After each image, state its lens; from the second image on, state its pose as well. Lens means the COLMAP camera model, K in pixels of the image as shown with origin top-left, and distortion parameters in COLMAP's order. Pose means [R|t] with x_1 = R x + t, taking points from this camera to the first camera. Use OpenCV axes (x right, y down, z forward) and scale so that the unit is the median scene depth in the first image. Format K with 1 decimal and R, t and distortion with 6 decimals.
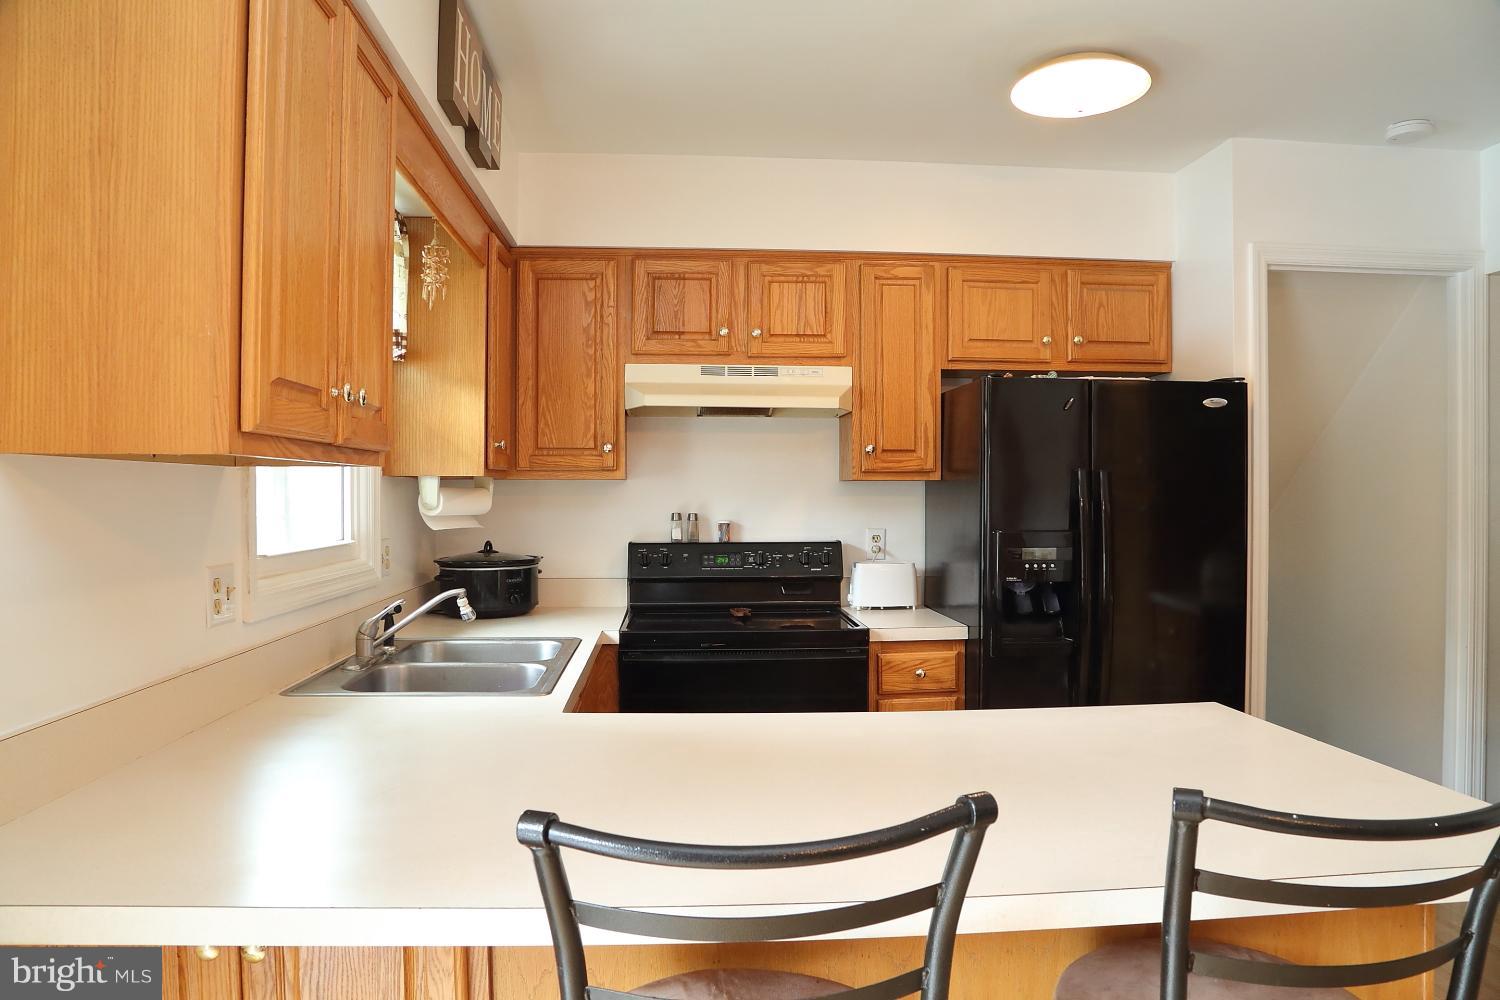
lens RADIAL K [[1048.4, 0, 739.6], [0, 1048.4, 505.1], [0, 0, 1]] dist [-0.112574, 0.067328]
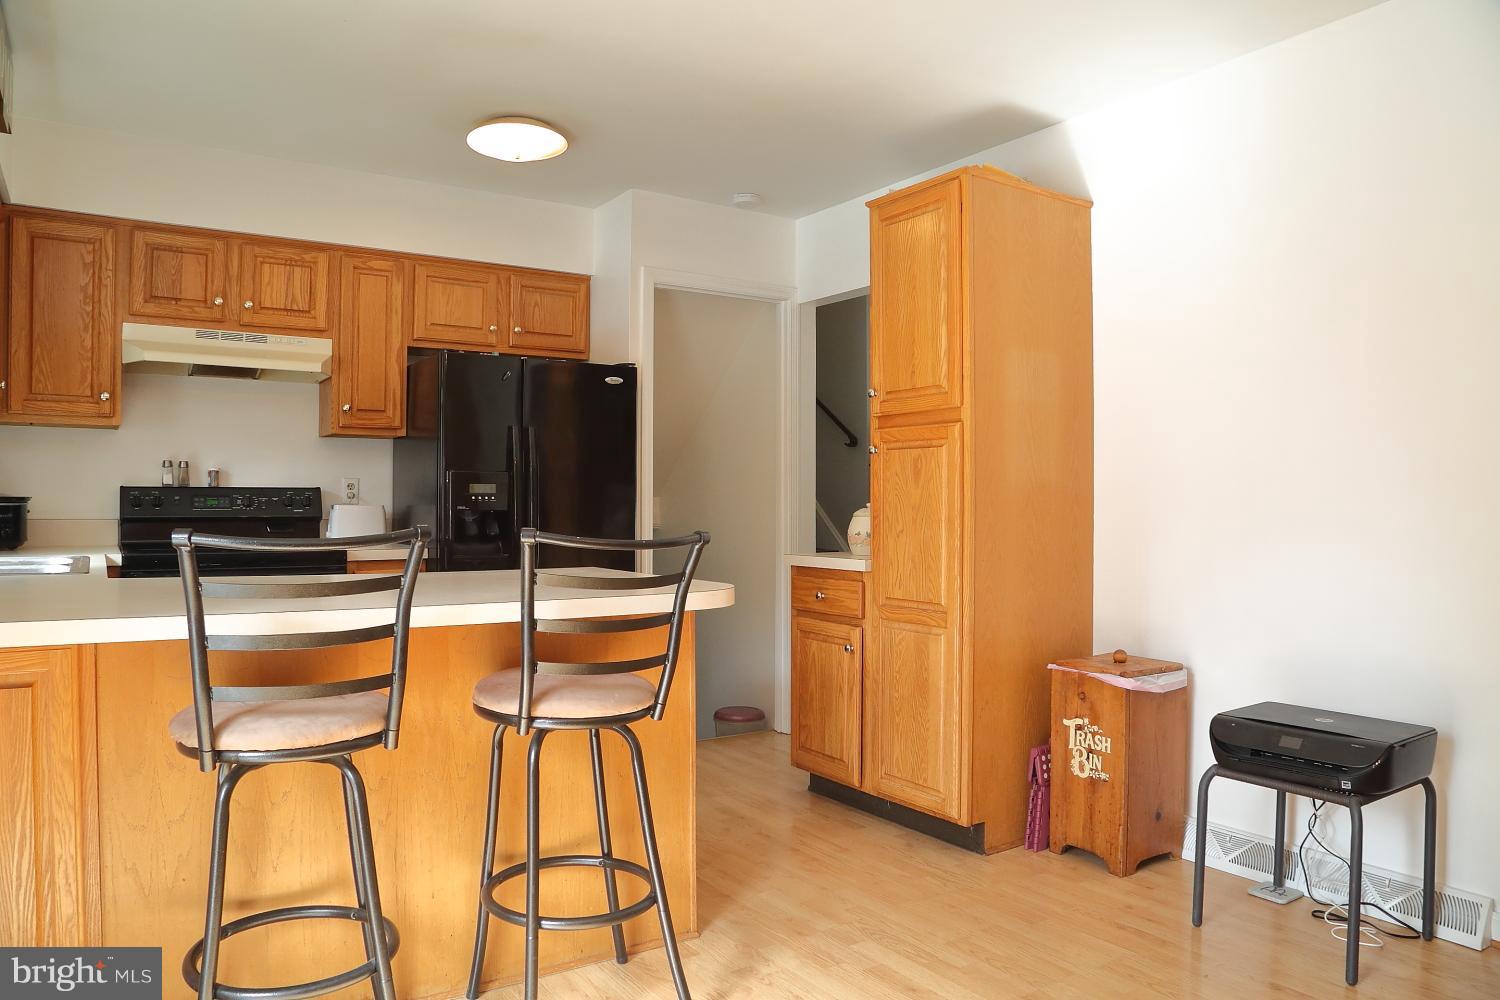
lens RADIAL K [[1048.4, 0, 747.2], [0, 1048.4, 508.0], [0, 0, 1]] dist [-0.112574, 0.067328]
pose [[0.875501, 0.002670, 0.483210, -0.046513], [-0.001216, 0.999994, -0.003322, 0.066089], [-0.483215, 0.002321, 0.875498, -0.270375]]
